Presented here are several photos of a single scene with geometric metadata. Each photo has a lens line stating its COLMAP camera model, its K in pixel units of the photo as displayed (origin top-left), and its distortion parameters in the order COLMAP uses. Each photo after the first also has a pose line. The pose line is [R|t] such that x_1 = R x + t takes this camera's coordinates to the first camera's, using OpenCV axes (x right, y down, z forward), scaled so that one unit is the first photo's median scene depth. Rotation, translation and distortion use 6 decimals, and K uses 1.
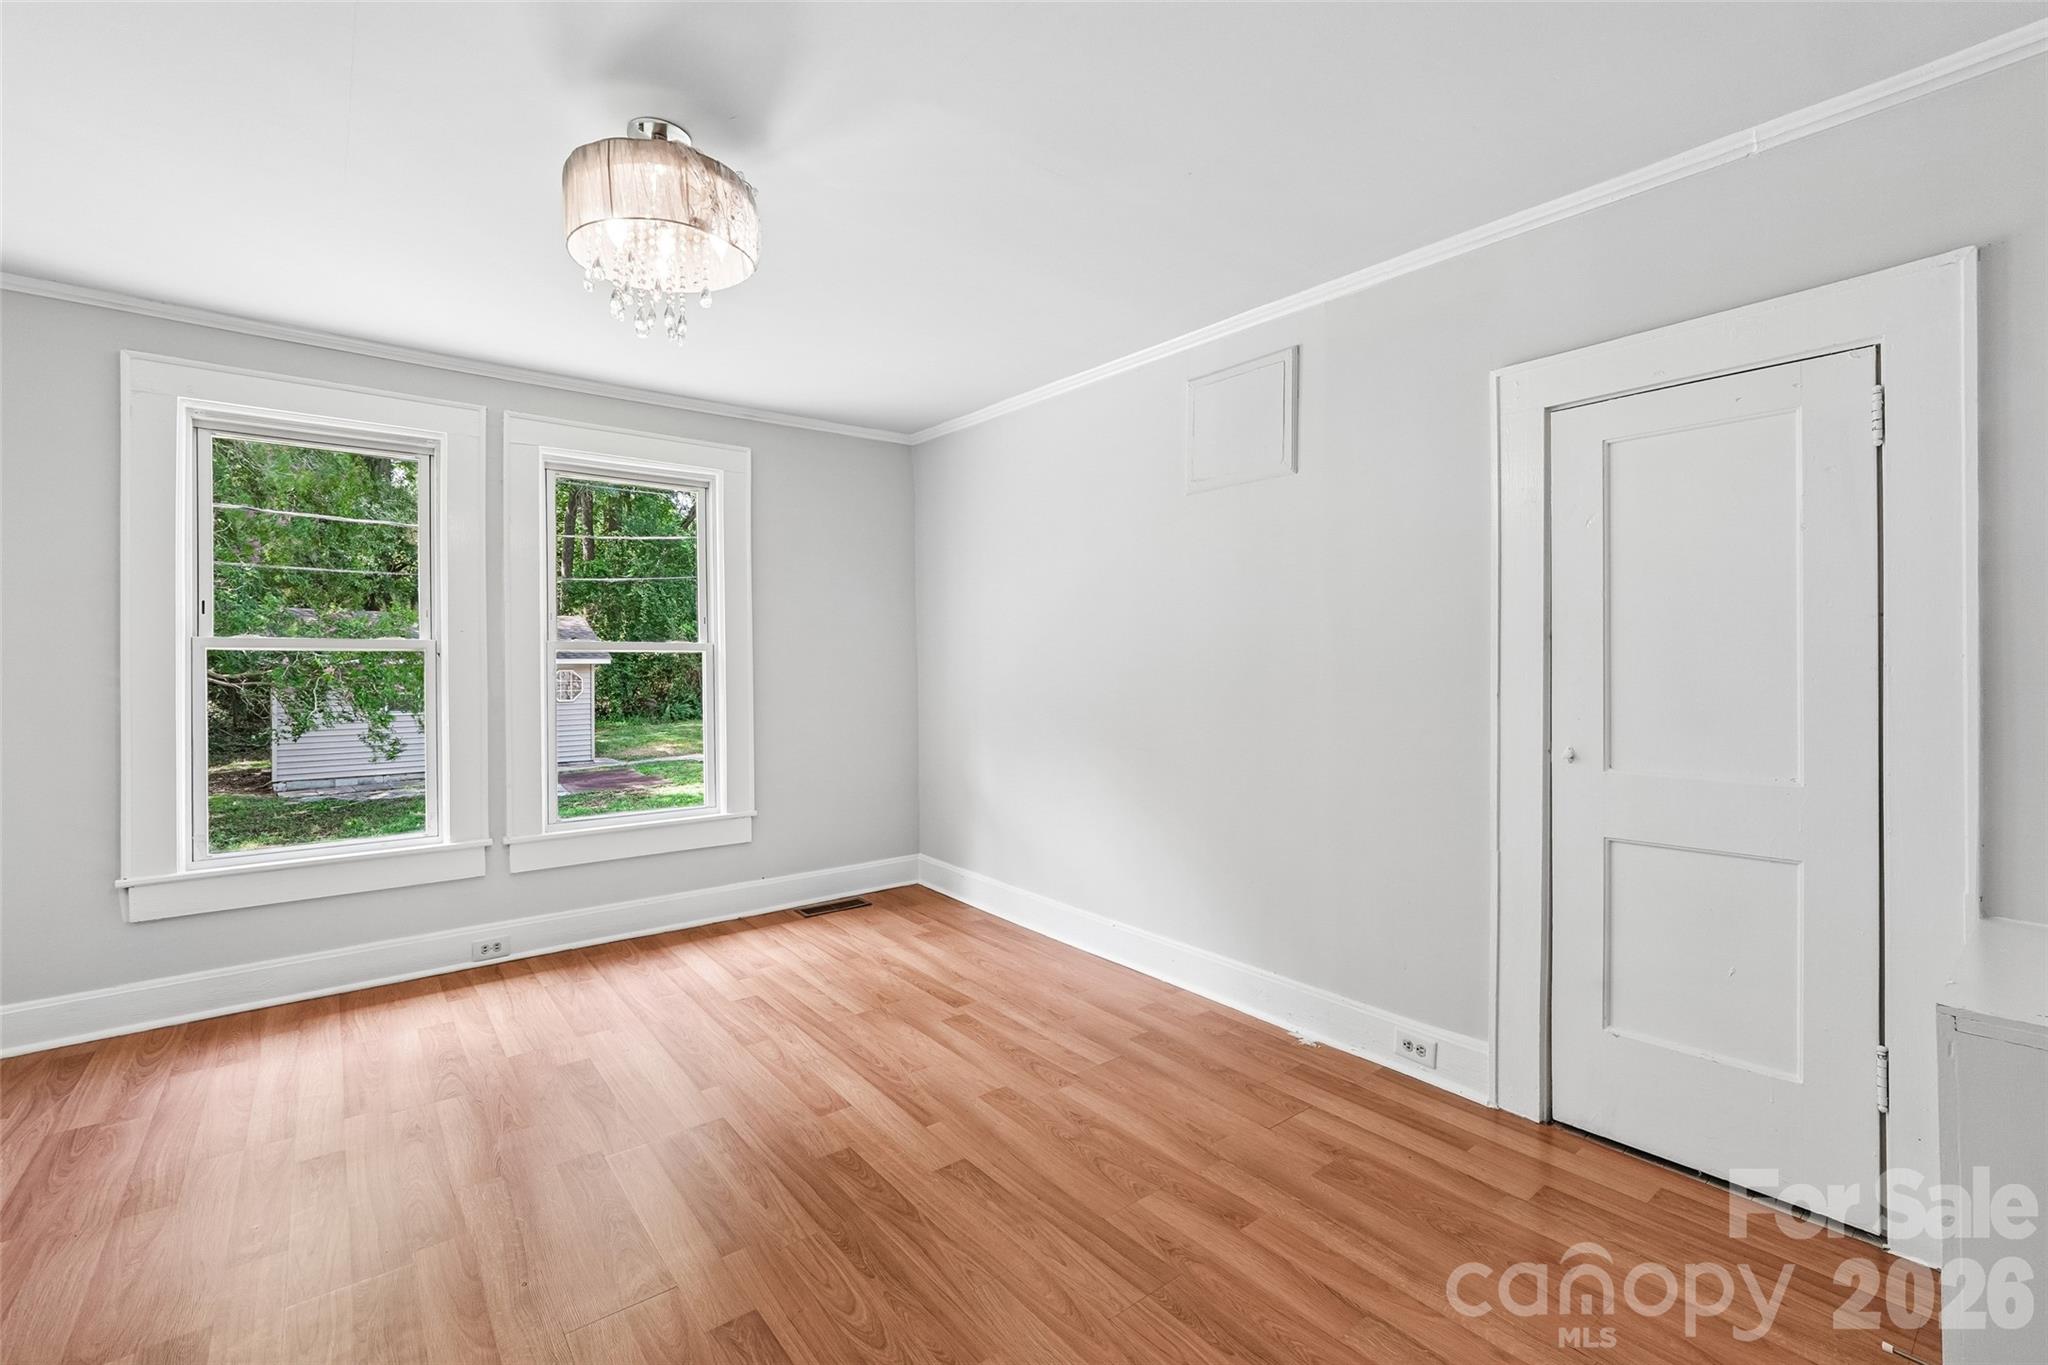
lens RADIAL K [[882.1, 0, 1024.6], [0, 882.1, 674.8], [0, 0, 1]] dist [-0.017730, 0.006684]
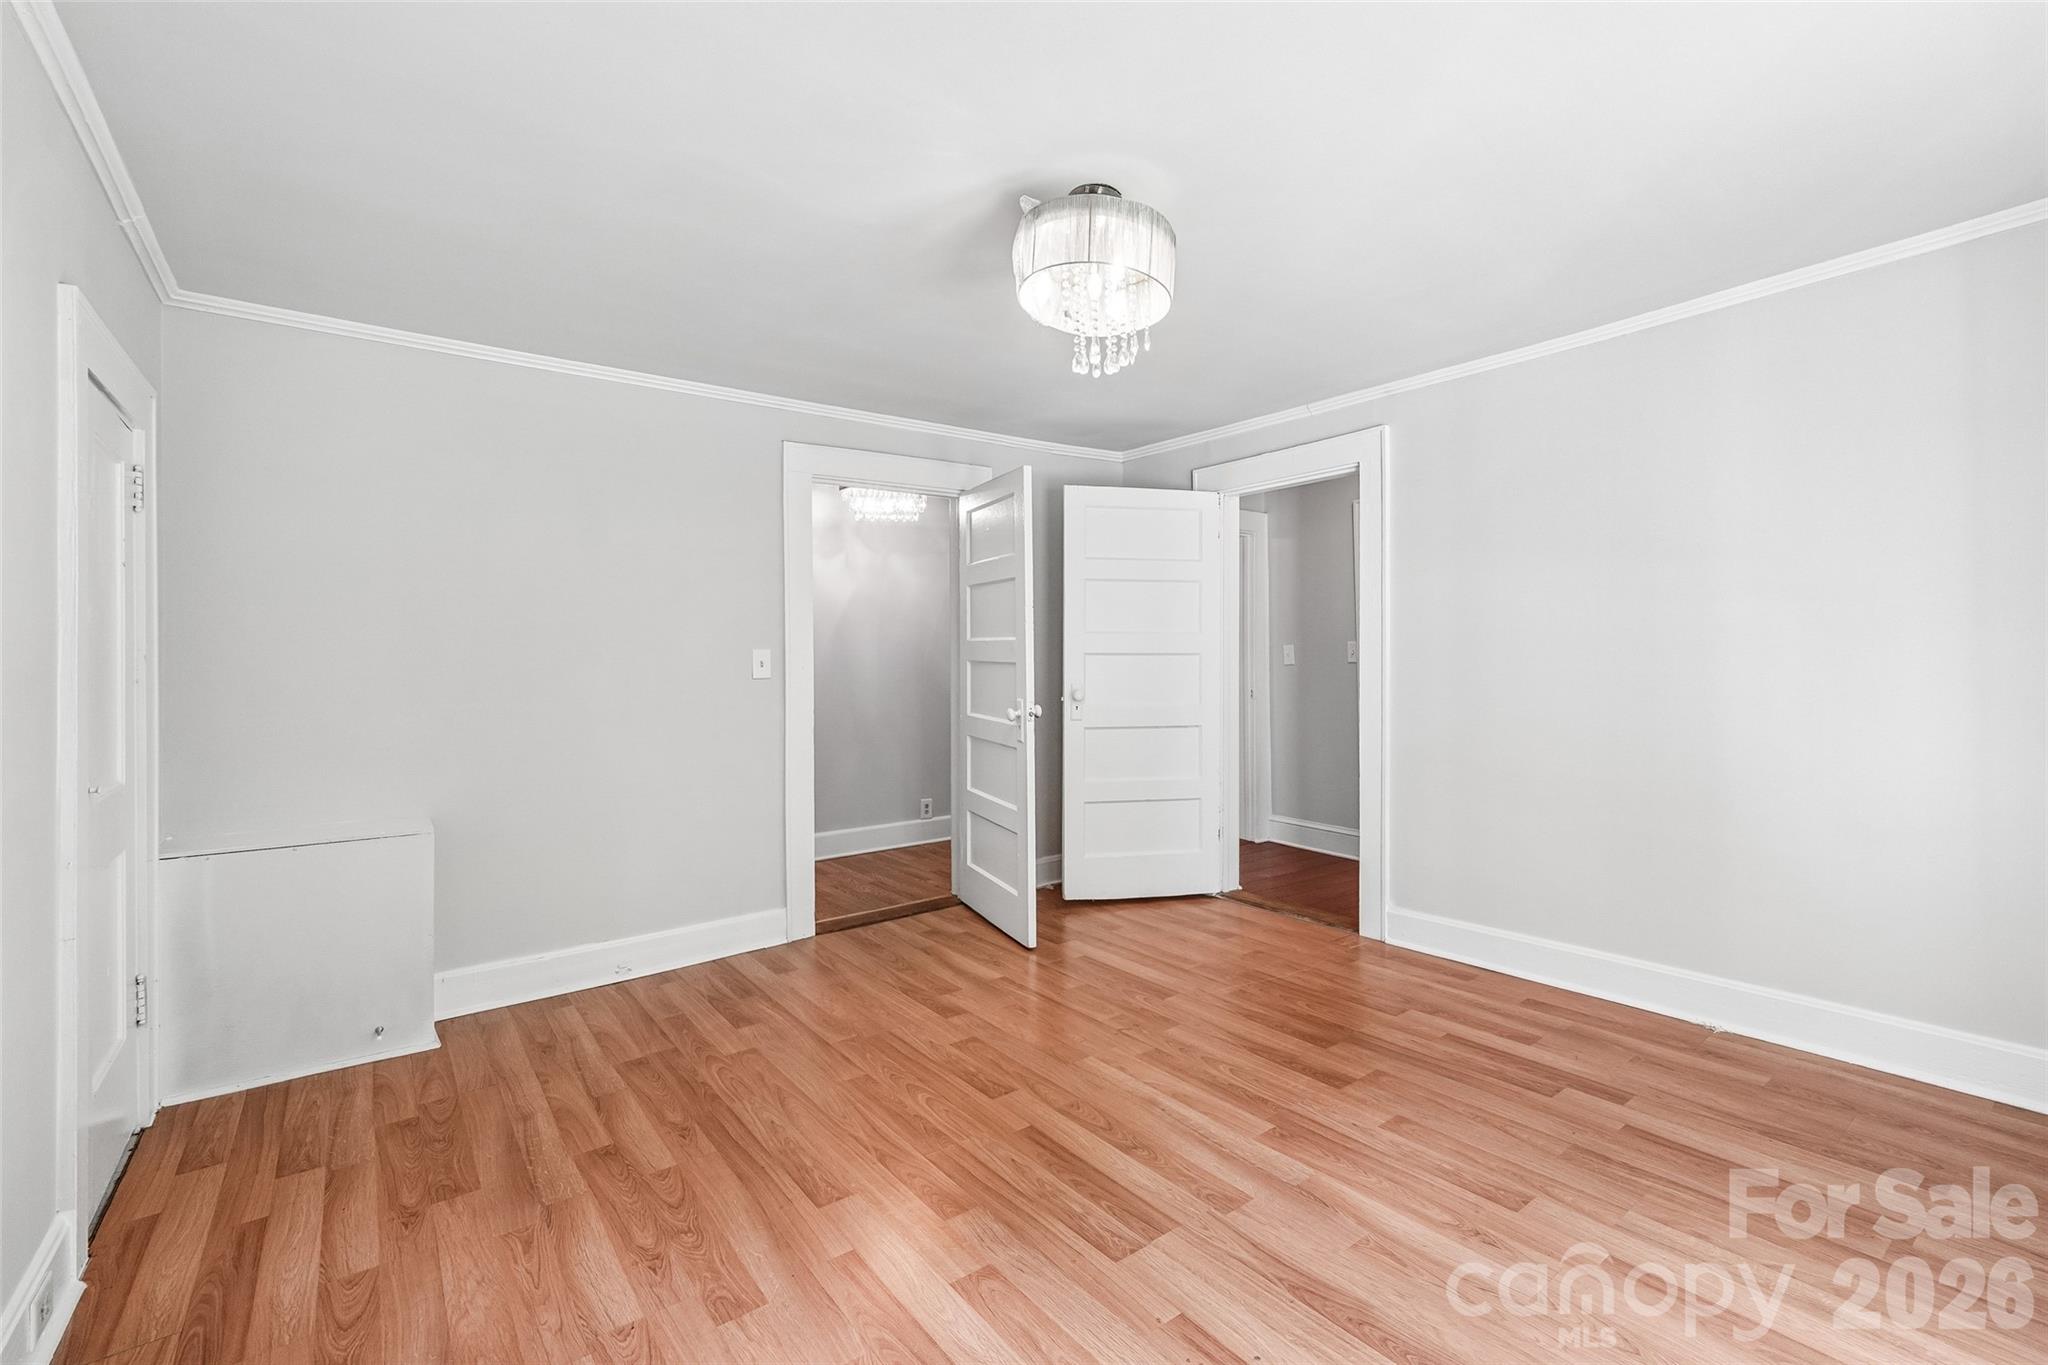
lens RADIAL K [[882.1, 0, 1024.6], [0, 882.1, 674.8], [0, 0, 1]] dist [-0.017730, 0.006684]
pose [[-0.999437, 0.015249, 0.029869, -0.332281], [0.015855, 0.999671, 0.020172, -0.024411], [-0.029552, 0.020634, -0.999350, 1.973486]]
